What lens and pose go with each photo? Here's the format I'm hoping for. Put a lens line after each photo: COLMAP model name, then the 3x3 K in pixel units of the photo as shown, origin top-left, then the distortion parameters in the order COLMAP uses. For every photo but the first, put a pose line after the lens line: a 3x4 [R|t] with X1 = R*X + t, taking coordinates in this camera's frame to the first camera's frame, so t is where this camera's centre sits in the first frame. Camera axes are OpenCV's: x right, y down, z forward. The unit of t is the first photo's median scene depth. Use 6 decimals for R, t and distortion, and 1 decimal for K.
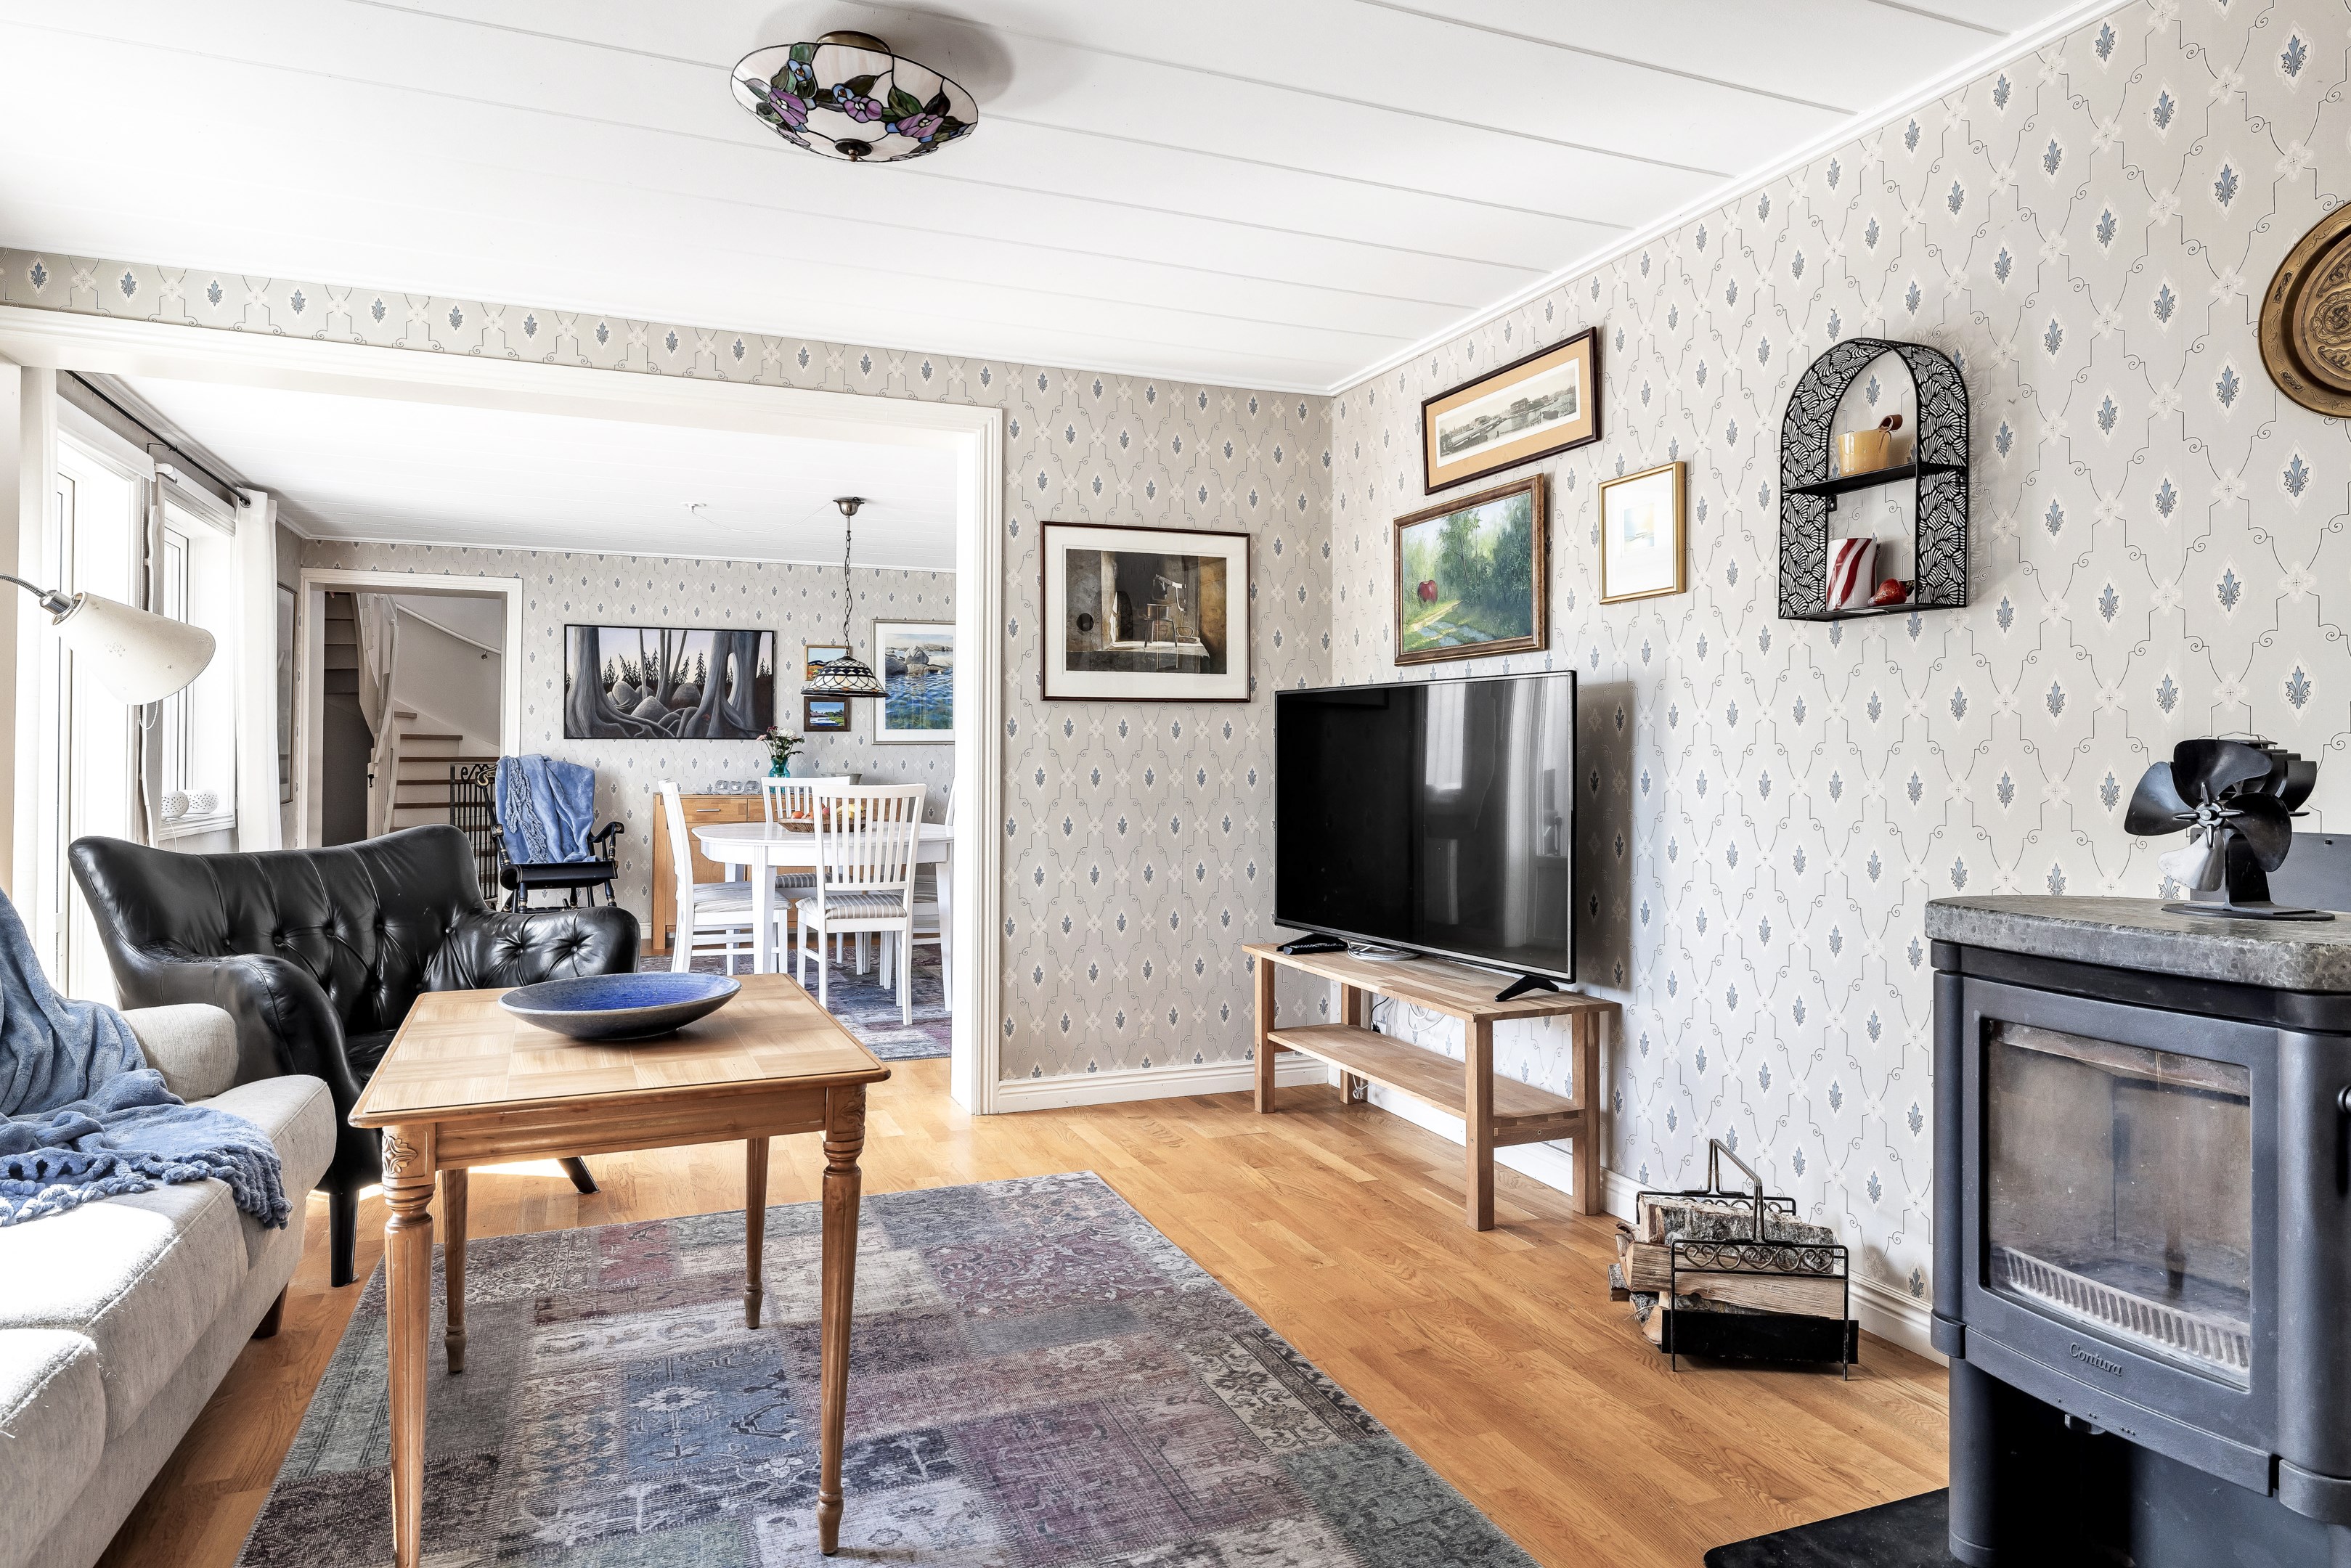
lens RADIAL K [[1322.4, 0, 1227.6], [0, 1322.4, 732.5], [0, 0, 1]] dist [-0.003208, -0.000725]
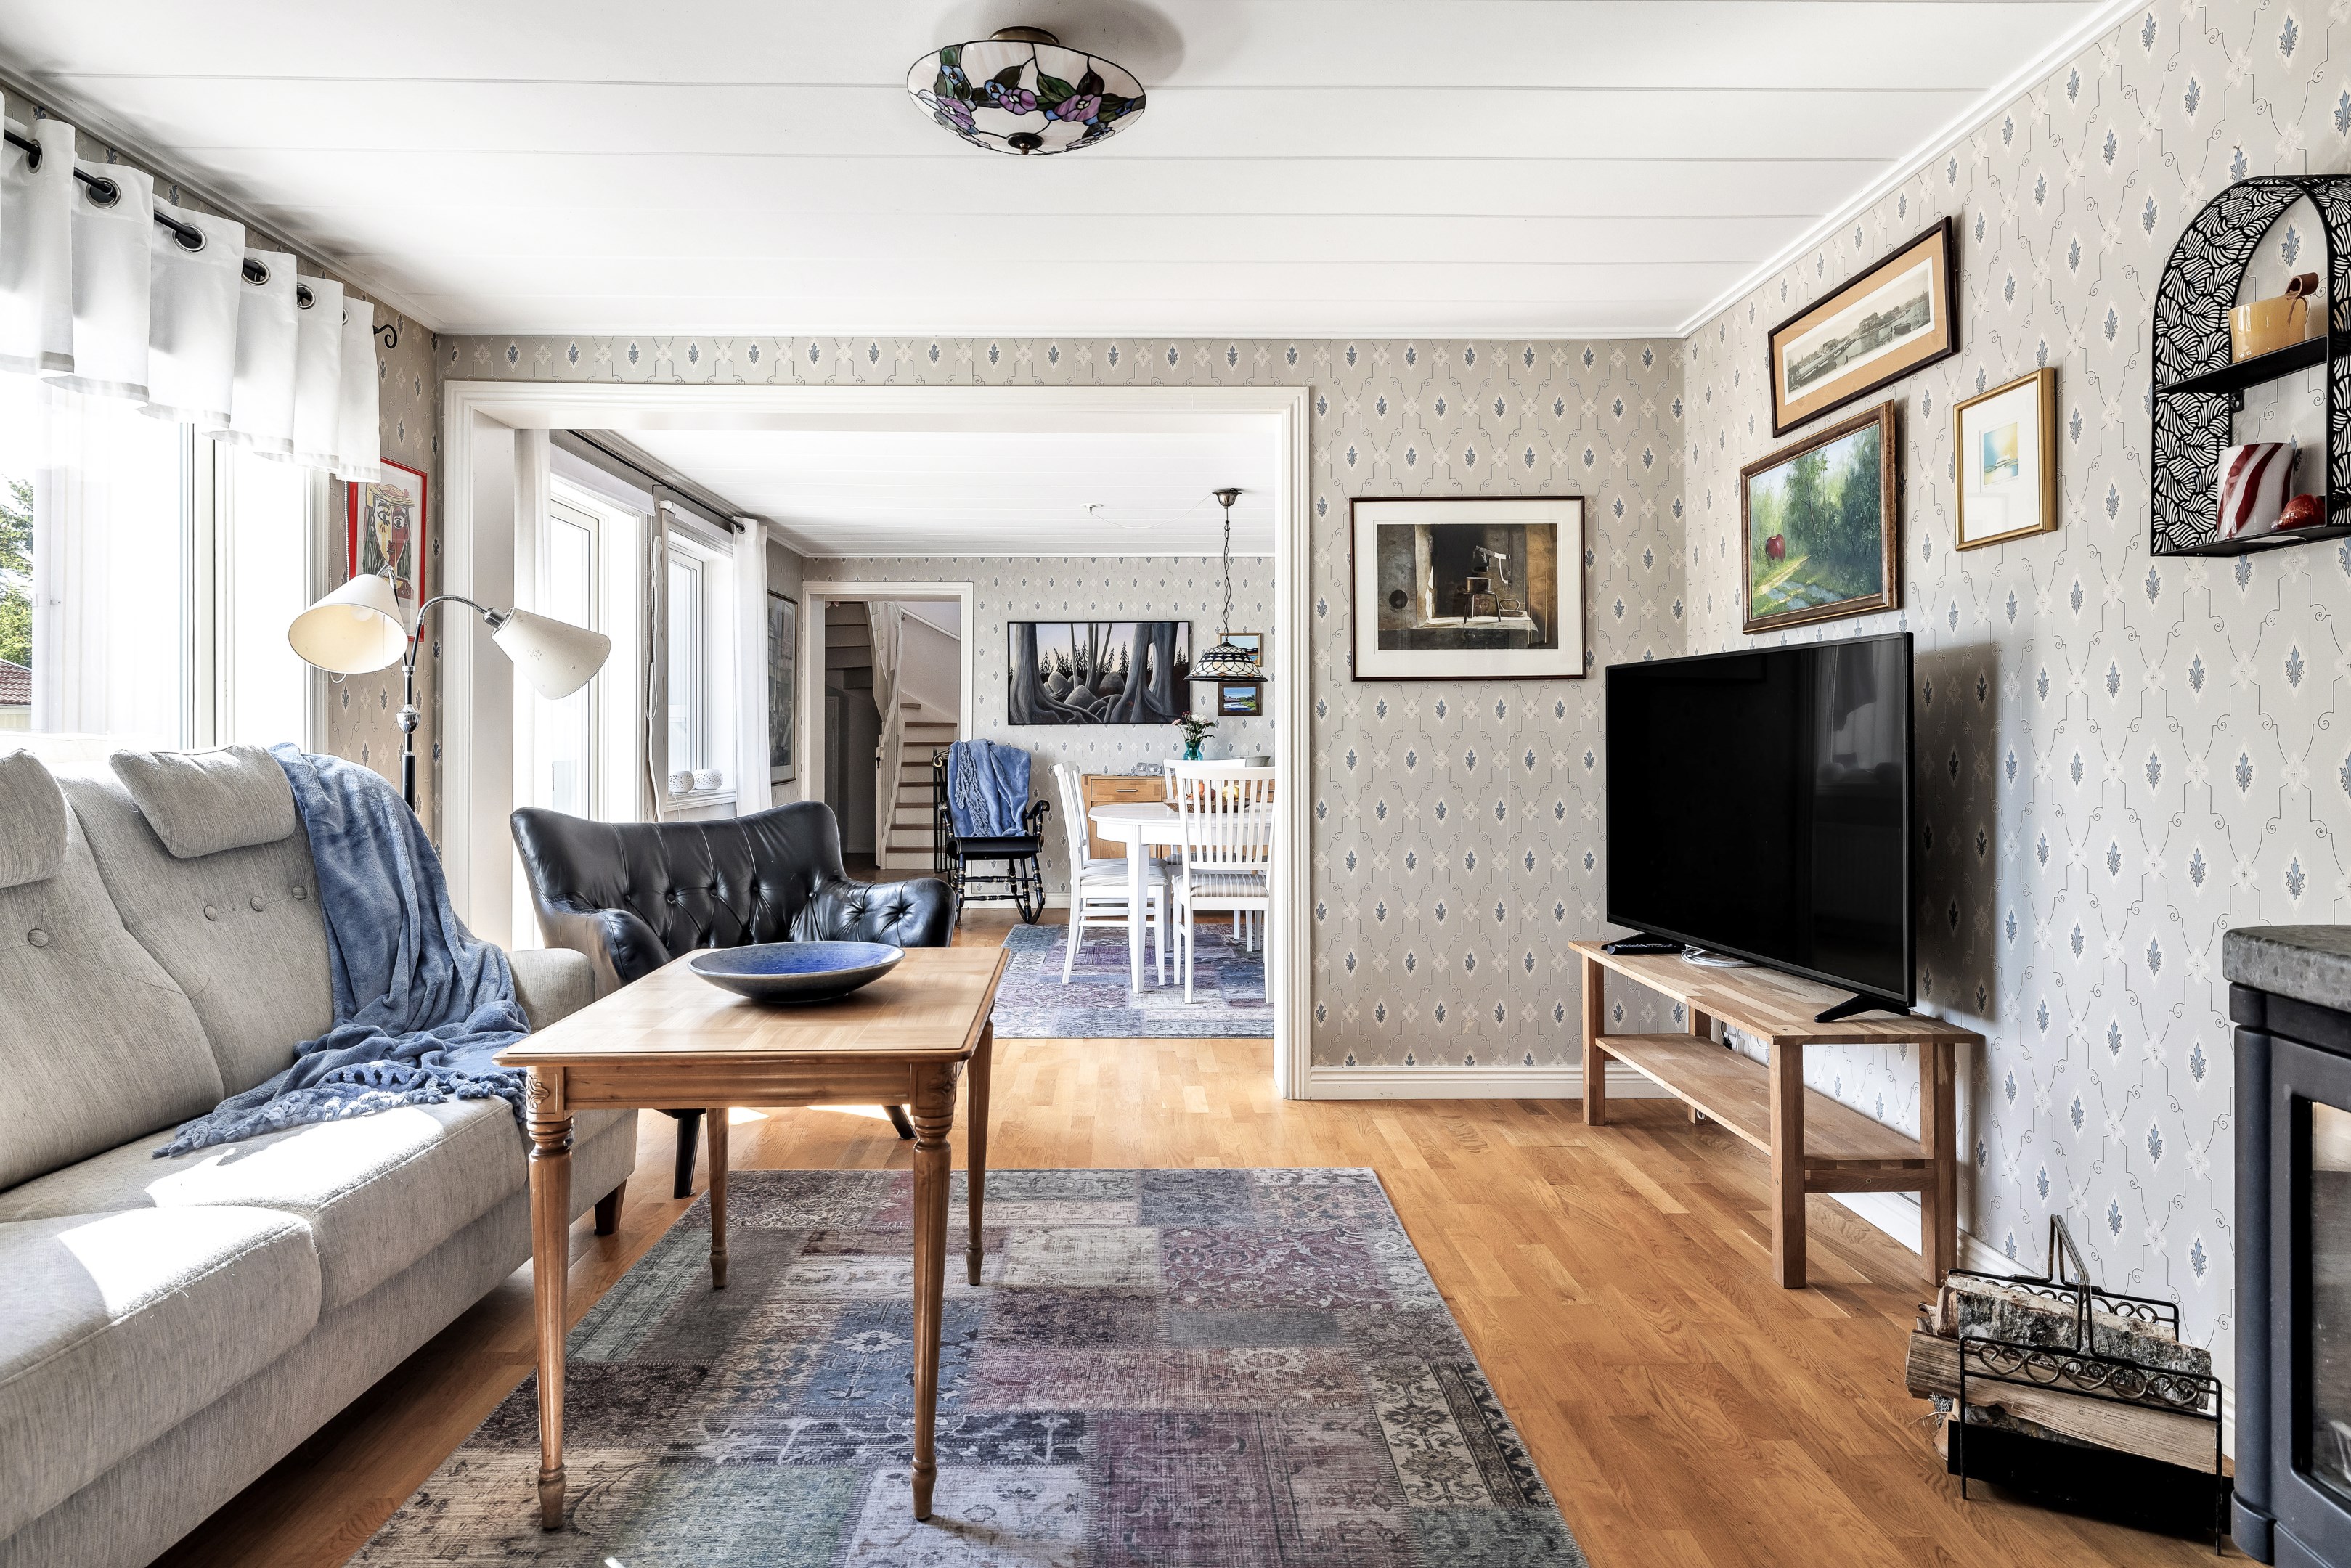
lens RADIAL K [[1322.4, 0, 1237.2], [0, 1322.4, 719.9], [0, 0, 1]] dist [-0.003208, -0.000725]
pose [[0.936236, -0.009879, -0.351233, 0.156142], [0.010995, 0.999939, 0.001183, 0.002876], [0.351200, -0.004969, 0.936287, 0.070644]]
